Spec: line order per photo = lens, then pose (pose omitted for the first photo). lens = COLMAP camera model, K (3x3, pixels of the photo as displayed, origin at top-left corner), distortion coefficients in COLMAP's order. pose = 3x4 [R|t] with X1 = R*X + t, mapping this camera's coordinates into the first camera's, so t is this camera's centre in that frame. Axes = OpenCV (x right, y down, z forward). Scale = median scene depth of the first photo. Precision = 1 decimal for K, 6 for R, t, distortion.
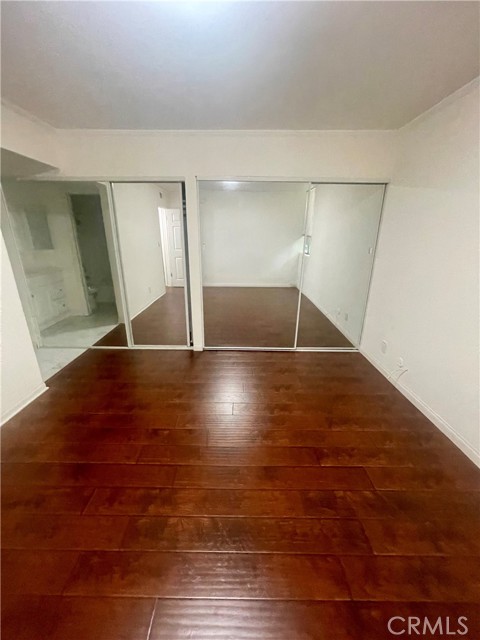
lens RADIAL K [[256.4, 0, 239.5], [0, 256.4, 318.9], [0, 0, 1]] dist [0.000075, -0.000027]
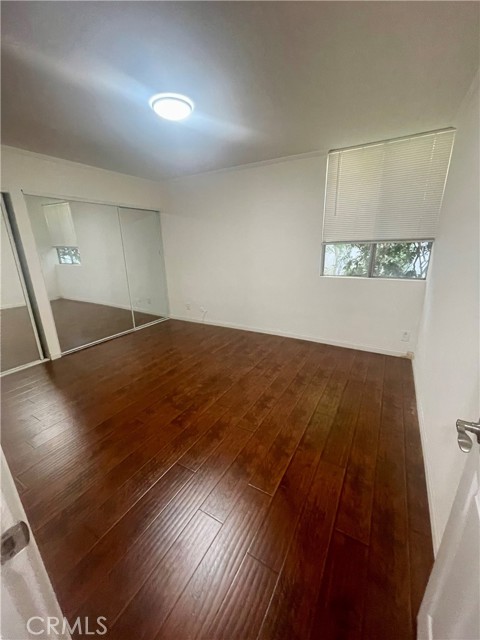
lens RADIAL K [[256.4, 0, 239.4], [0, 256.4, 319.7], [0, 0, 1]] dist [0.000075, -0.000027]
pose [[0.490476, -0.266201, 0.829801, -0.743626], [0.298615, 0.945894, 0.126939, 0.080180], [-0.818695, 0.185531, 0.543430, -0.202395]]
